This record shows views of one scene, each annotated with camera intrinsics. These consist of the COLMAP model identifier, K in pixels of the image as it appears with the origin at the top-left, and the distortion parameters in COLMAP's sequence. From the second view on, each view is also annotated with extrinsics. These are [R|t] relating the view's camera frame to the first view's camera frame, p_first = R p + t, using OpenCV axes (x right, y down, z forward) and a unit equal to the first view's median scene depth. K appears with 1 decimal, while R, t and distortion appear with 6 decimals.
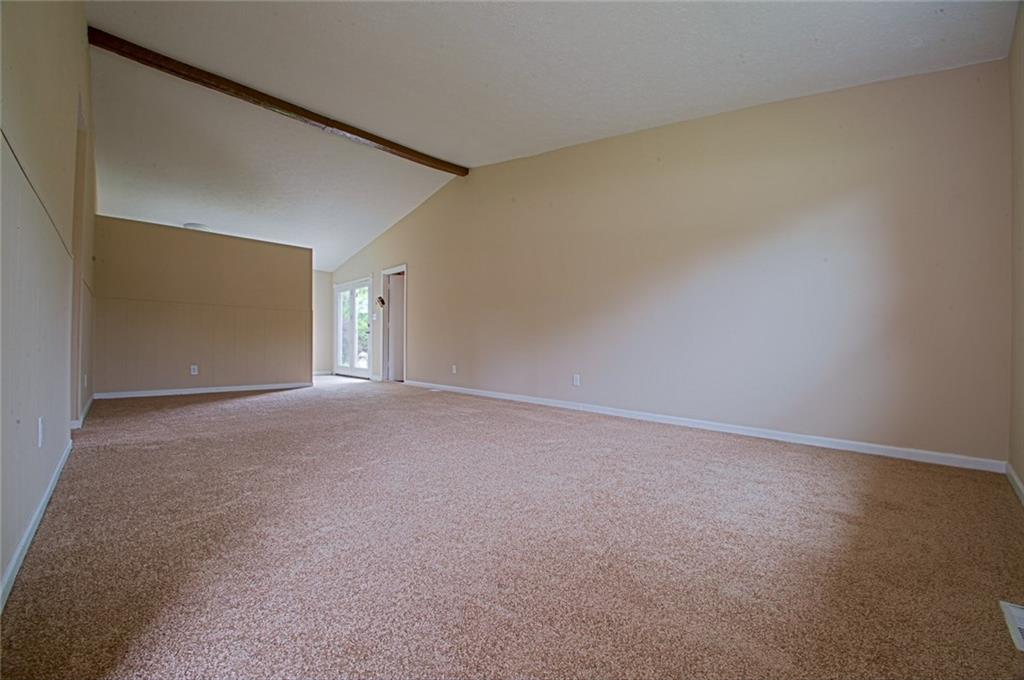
lens RADIAL K [[422.5, 0, 512.0], [0, 422.5, 340.0], [0, 0, 1]] dist [-0.000012, -0.000065]
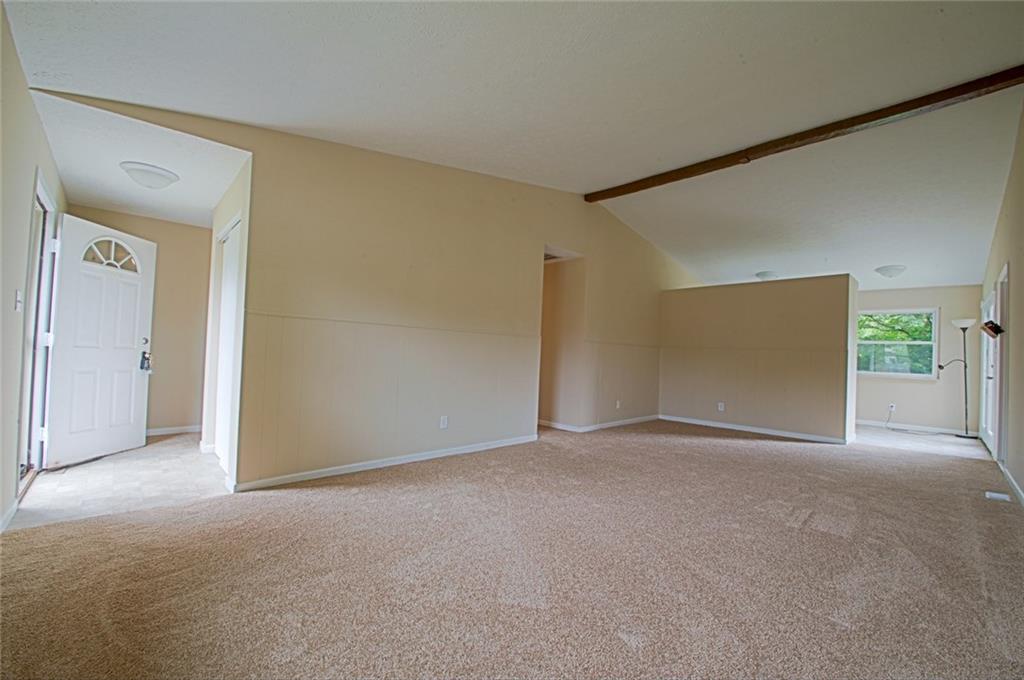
lens RADIAL K [[422.5, 0, 512.0], [0, 422.5, 340.0], [0, 0, 1]] dist [-0.000012, -0.000065]
pose [[-0.000594, -0.076604, -0.997061, 0.349501], [-0.052394, 0.995695, -0.076468, 0.006448], [0.998626, 0.052194, -0.004605, 0.355630]]
